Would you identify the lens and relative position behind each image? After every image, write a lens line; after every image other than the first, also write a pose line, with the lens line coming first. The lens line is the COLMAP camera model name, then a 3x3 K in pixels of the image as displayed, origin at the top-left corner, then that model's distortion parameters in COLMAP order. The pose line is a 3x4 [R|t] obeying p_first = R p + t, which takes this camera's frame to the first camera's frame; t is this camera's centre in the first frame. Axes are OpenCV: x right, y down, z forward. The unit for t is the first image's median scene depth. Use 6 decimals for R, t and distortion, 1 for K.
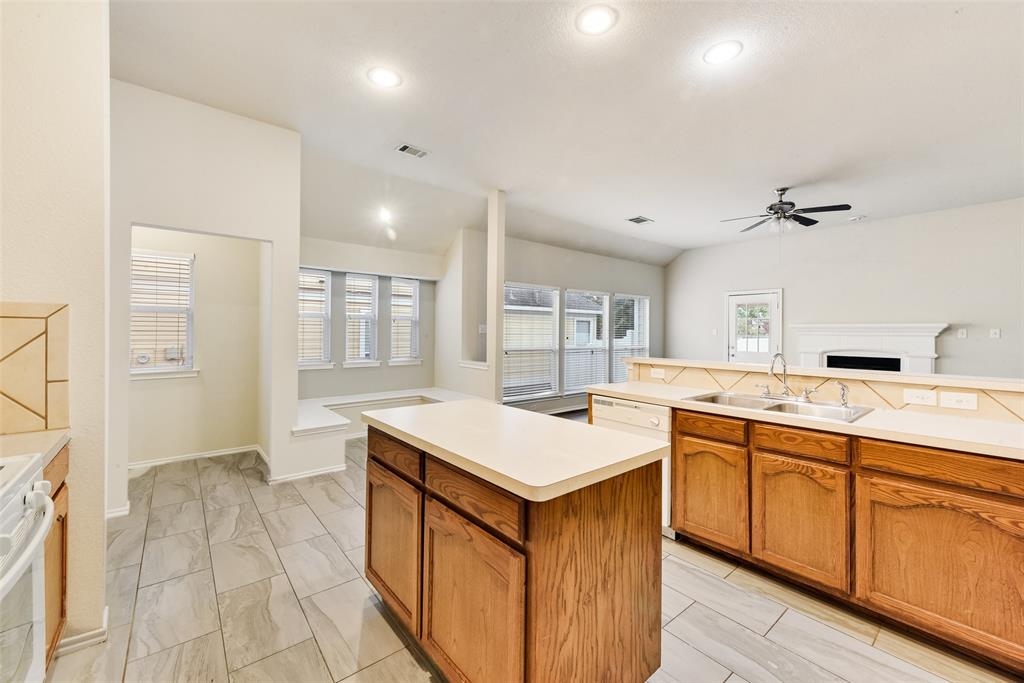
lens RADIAL K [[407.4, 0, 509.8], [0, 407.4, 331.4], [0, 0, 1]] dist [0.010122, -0.000590]
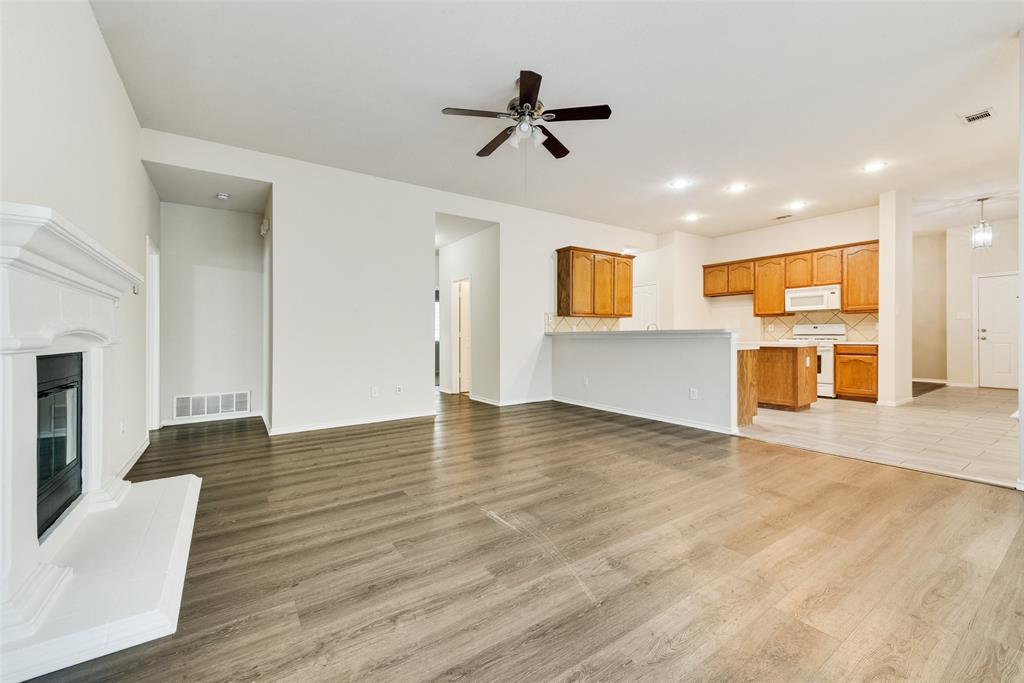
lens RADIAL K [[407.4, 0, 514.1], [0, 407.4, 339.0], [0, 0, 1]] dist [0.010122, -0.000590]
pose [[-0.996605, 0.001304, 0.082316, 0.541690], [0.001907, 0.999972, 0.007242, 0.054094], [-0.082304, 0.007375, -0.996580, 1.445373]]
